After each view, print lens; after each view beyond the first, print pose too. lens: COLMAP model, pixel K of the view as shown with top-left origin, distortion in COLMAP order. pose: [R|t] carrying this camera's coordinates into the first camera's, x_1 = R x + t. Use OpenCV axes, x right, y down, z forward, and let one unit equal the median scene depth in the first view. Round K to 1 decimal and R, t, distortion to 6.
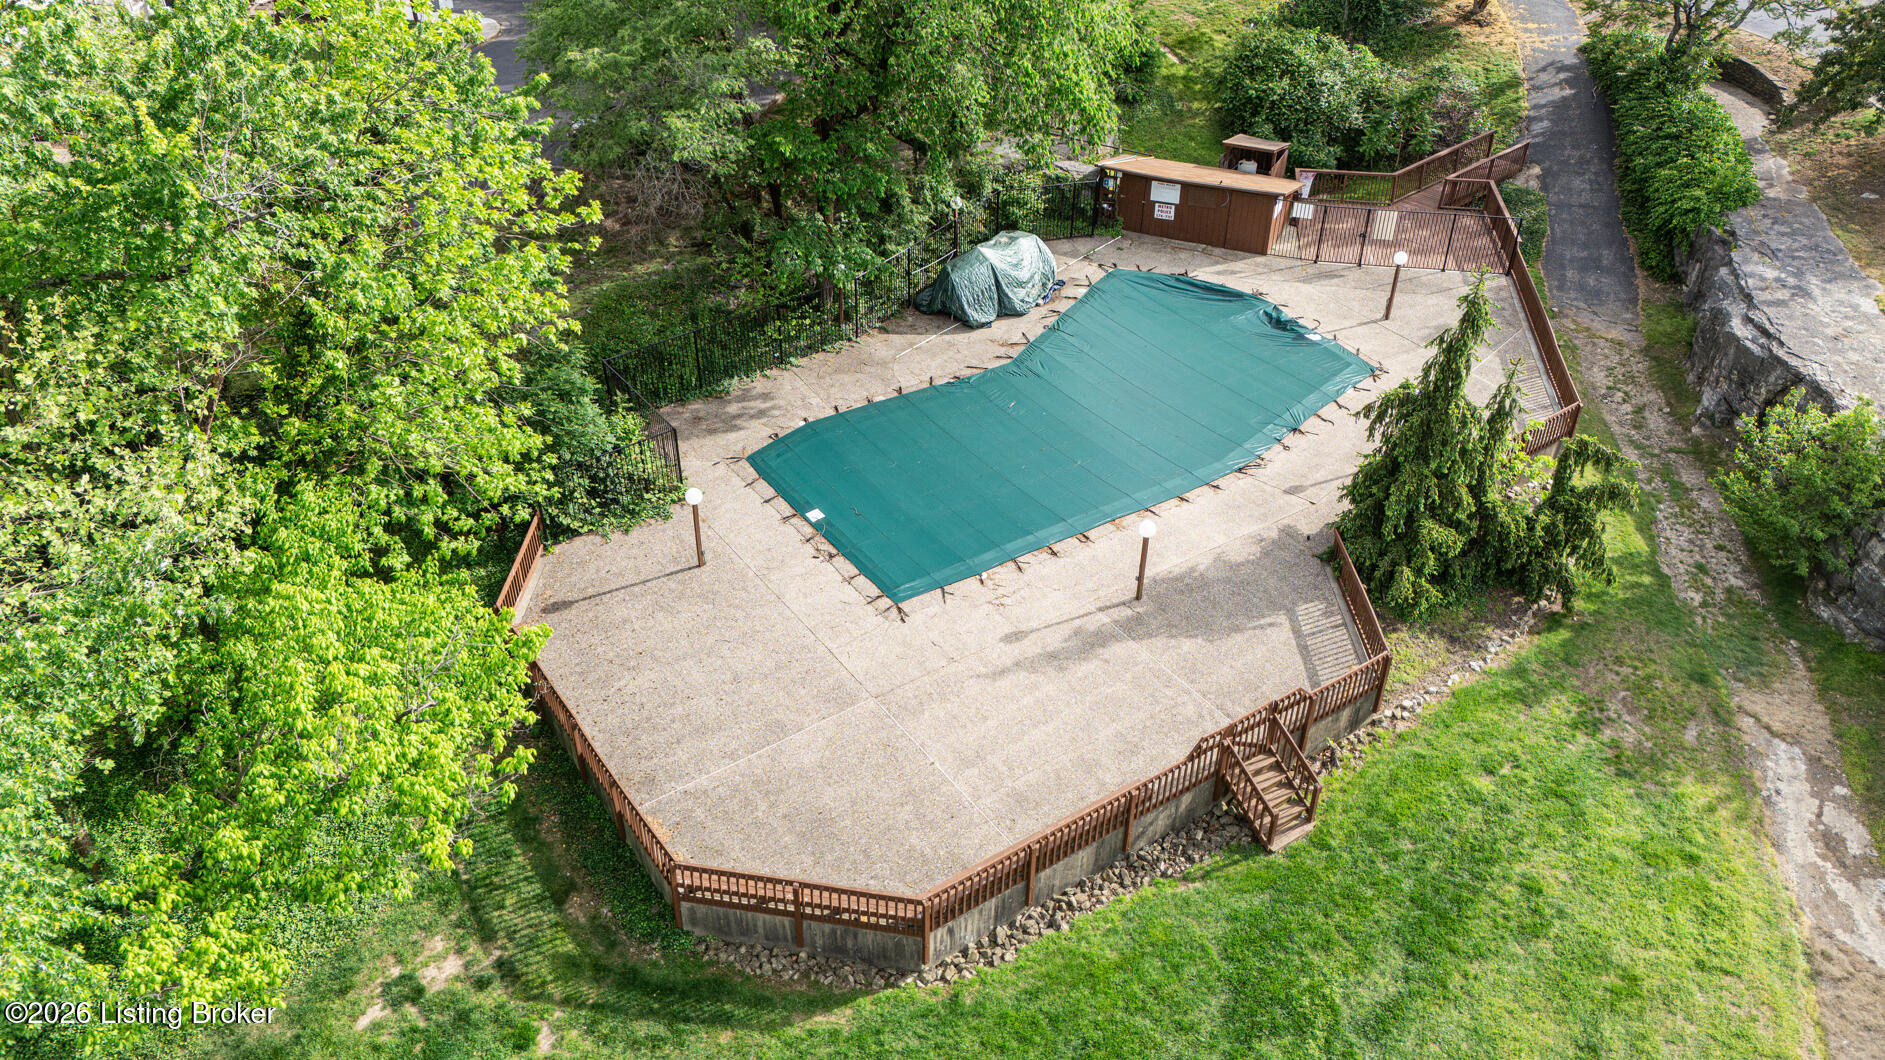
lens RADIAL K [[1362.1, 0, 946.4], [0, 1362.1, 521.7], [0, 0, 1]] dist [0.044545, -0.038050]
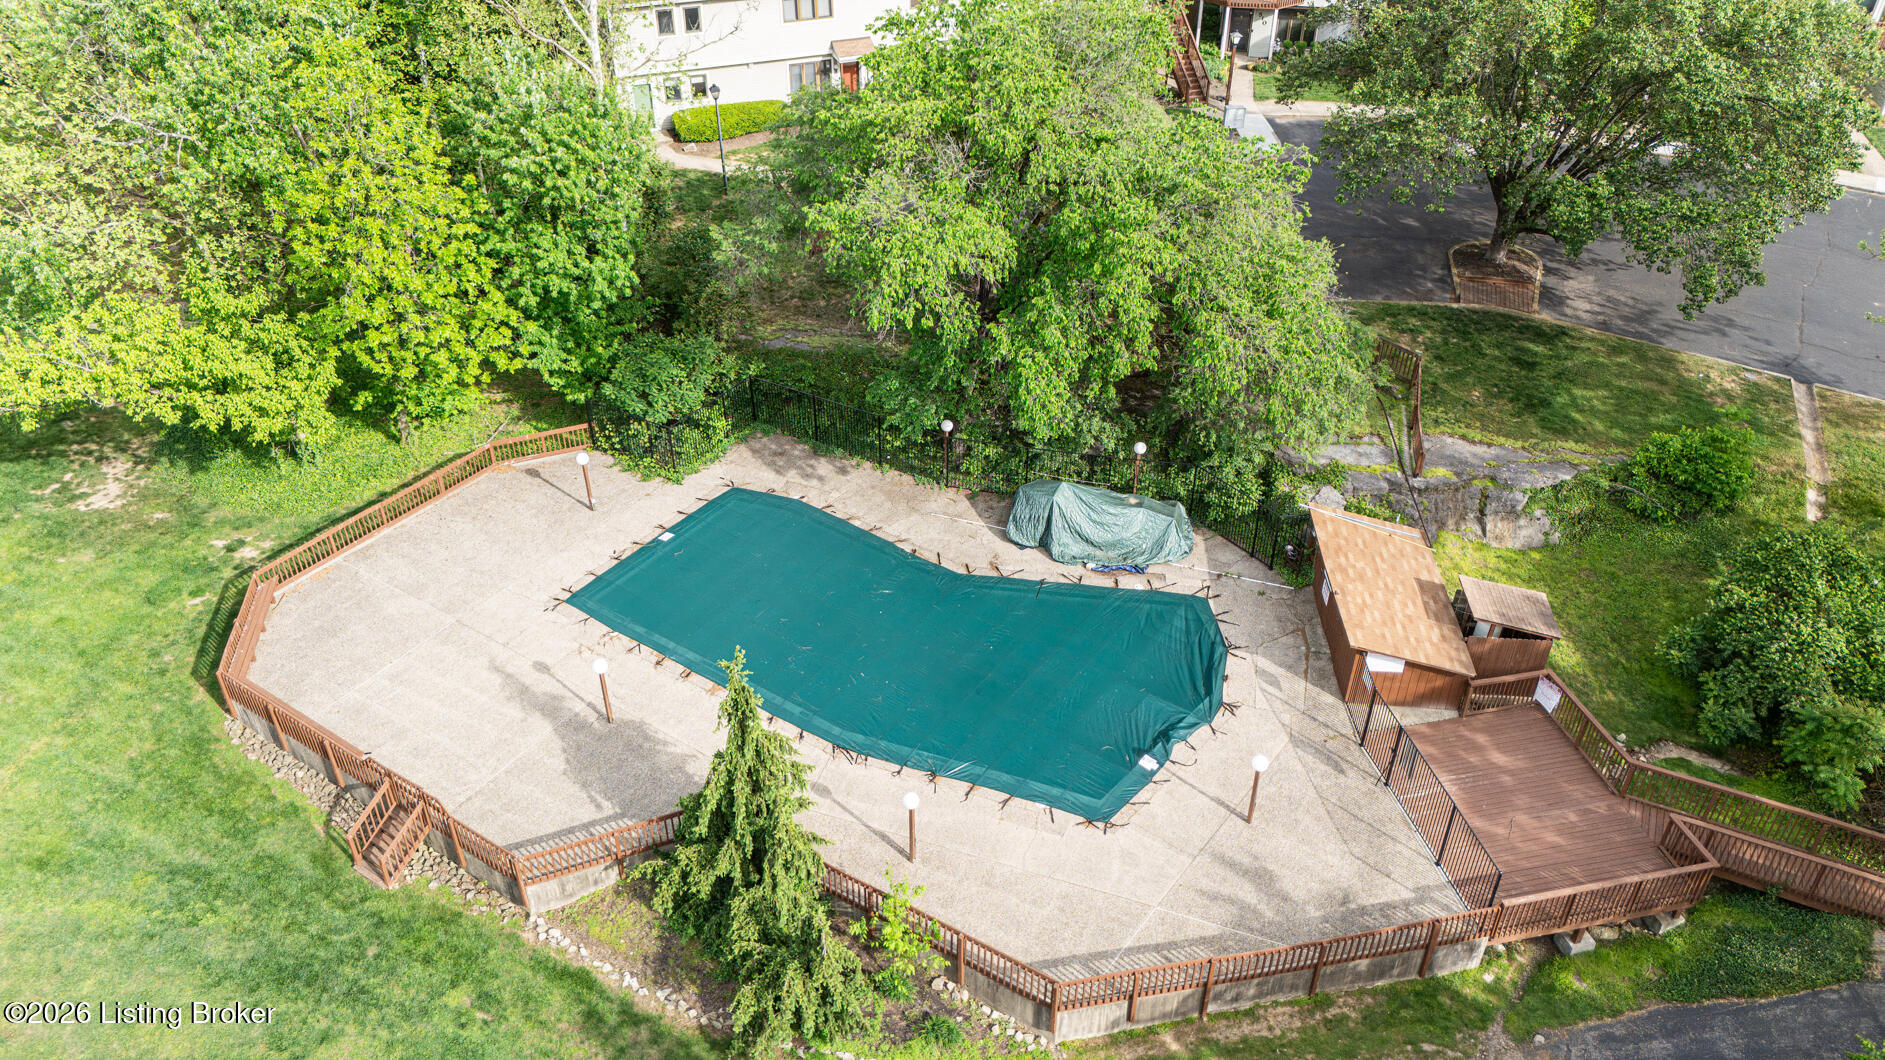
lens RADIAL K [[1362.1, 0, 946.4], [0, 1362.1, 521.7], [0, 0, 1]] dist [0.044545, -0.038050]
pose [[0.386308, 0.543495, -0.745238, 0.933521], [-0.547352, 0.785400, 0.289054, -0.519643], [0.742409, 0.296244, 0.600890, 0.411261]]
